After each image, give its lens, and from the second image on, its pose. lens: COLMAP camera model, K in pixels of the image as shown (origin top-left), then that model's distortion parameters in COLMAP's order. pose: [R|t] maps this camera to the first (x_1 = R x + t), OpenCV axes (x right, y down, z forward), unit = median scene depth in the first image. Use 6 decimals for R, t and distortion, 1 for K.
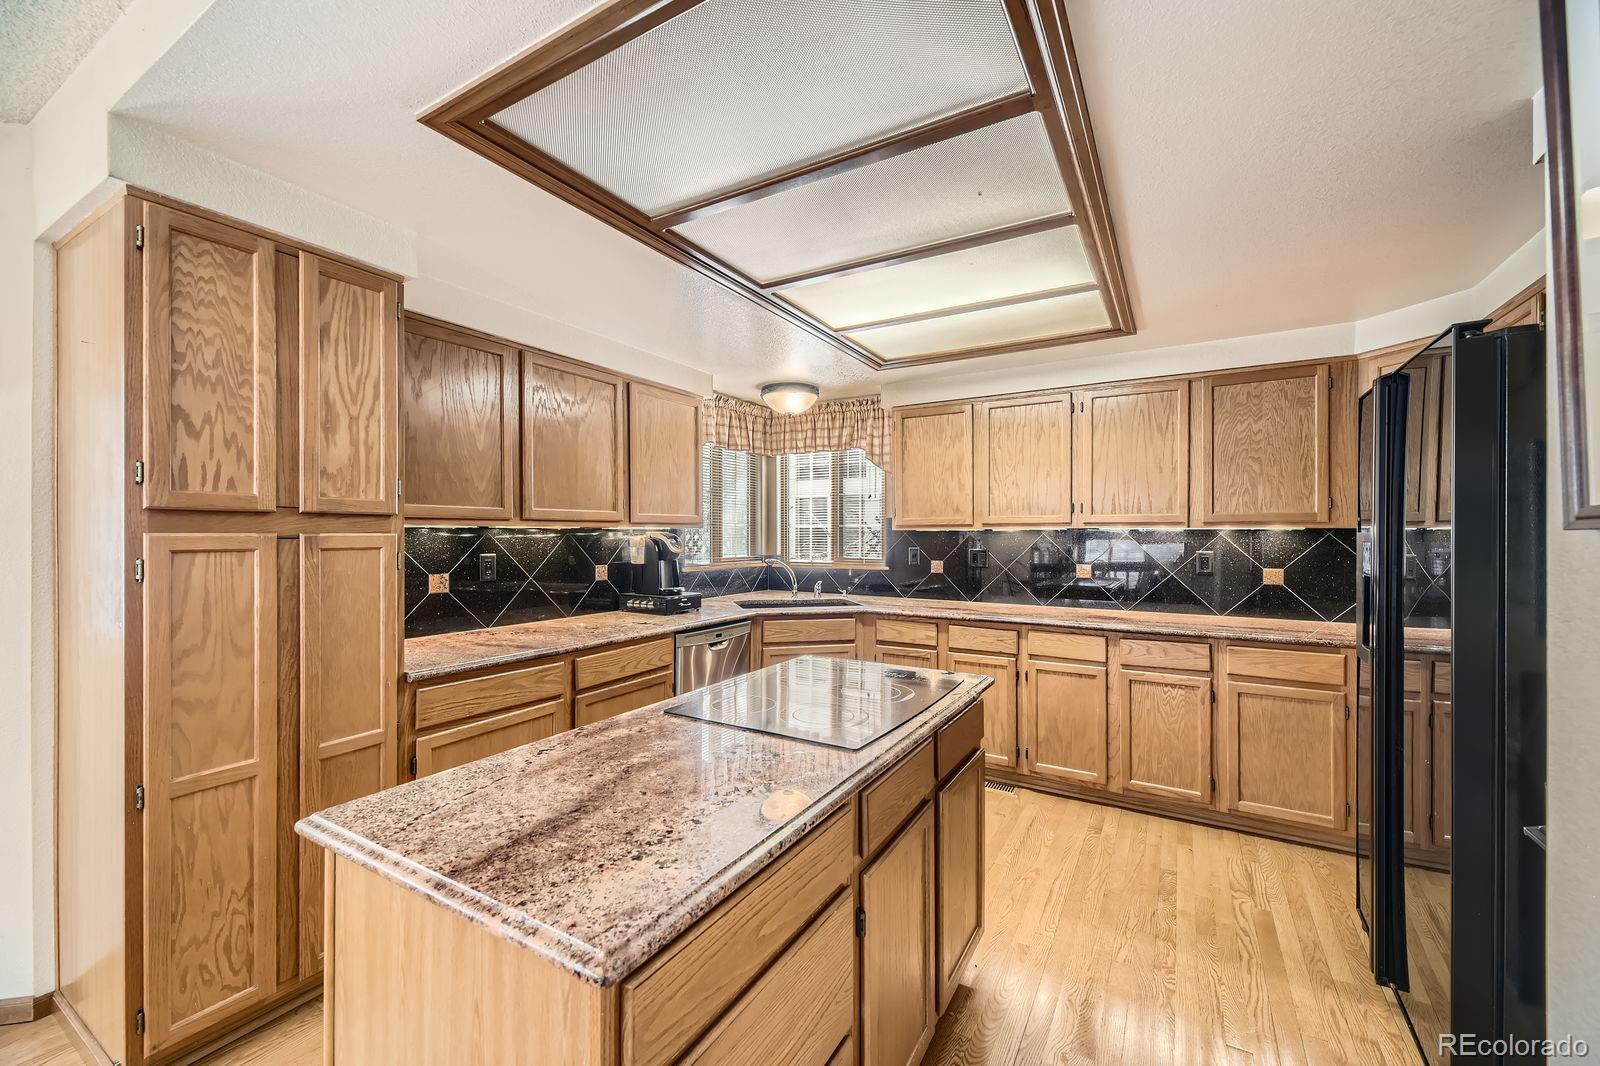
lens RADIAL K [[642.7, 0, 800.0], [0, 642.7, 533.0], [0, 0, 1]] dist [0.026272, -0.007409]
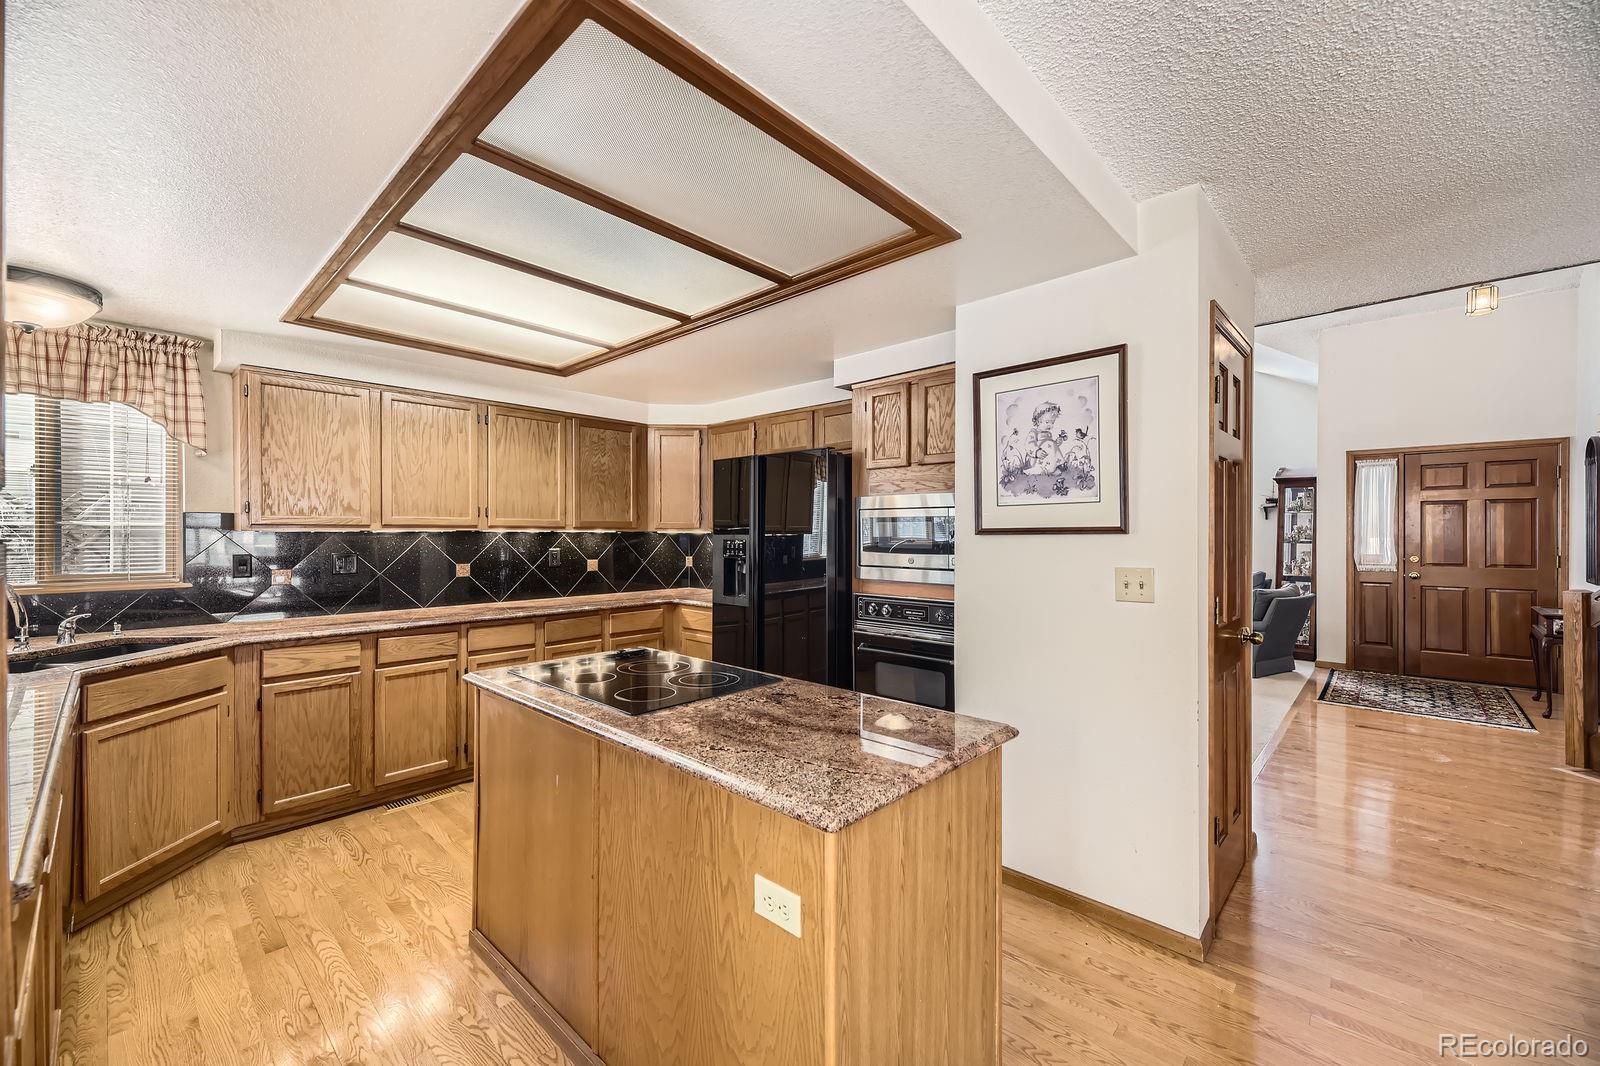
lens RADIAL K [[642.7, 0, 800.0], [0, 642.7, 533.0], [0, 0, 1]] dist [0.026272, -0.007409]
pose [[0.205848, 0.001573, 0.978583, -0.550265], [-0.000366, 0.999999, -0.001531, -0.001232], [-0.978584, -0.000043, 0.205848, 0.263881]]
